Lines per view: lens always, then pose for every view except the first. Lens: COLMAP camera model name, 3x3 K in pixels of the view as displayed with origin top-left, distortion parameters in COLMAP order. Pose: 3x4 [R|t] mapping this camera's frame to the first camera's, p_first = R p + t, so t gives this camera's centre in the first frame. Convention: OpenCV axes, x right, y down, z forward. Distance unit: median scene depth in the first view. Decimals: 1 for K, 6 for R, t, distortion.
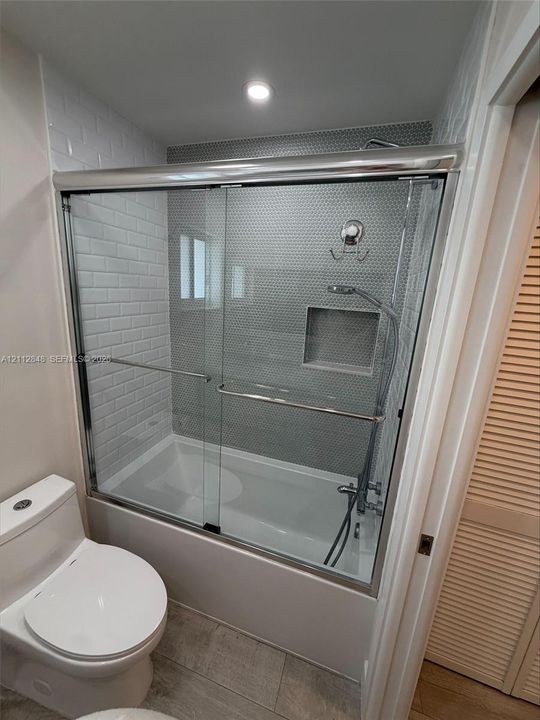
lens RADIAL K [[287.2, 0, 269.6], [0, 287.2, 356.8], [0, 0, 1]] dist [0.002763, -0.000681]
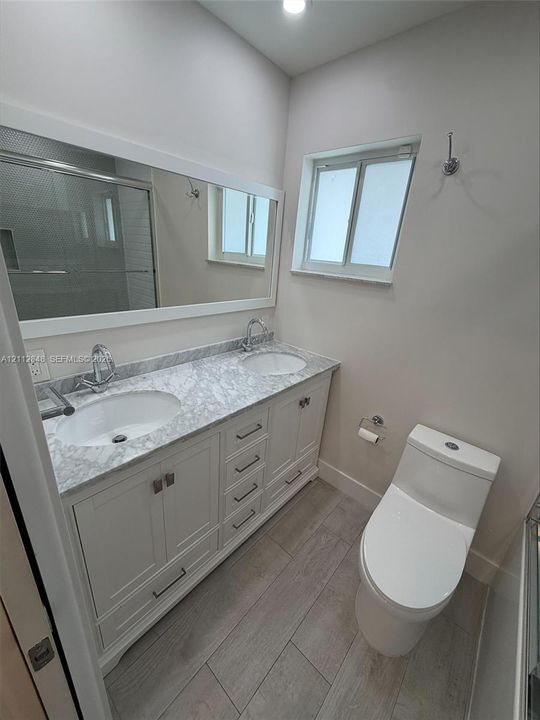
lens RADIAL K [[287.2, 0, 267.8], [0, 287.2, 356.2], [0, 0, 1]] dist [0.002763, -0.000681]
pose [[-0.386568, 0.235694, -0.891635, 0.374474], [-0.317770, 0.873553, 0.368684, 0.001523], [0.865787, 0.425857, -0.262791, 0.480338]]
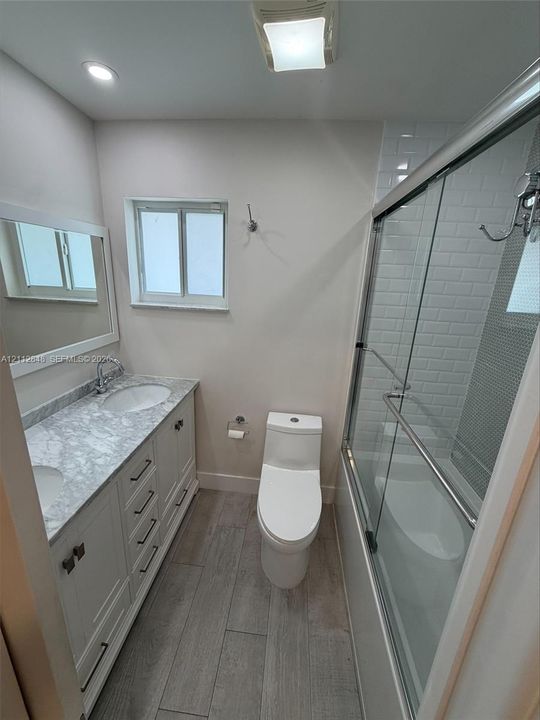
lens RADIAL K [[287.2, 0, 265.6], [0, 287.2, 357.3], [0, 0, 1]] dist [0.002763, -0.000681]
pose [[0.220611, 0.225714, -0.948886, 0.560693], [-0.267028, 0.949663, 0.163816, -0.049102], [0.938097, 0.217240, 0.269778, 0.308653]]
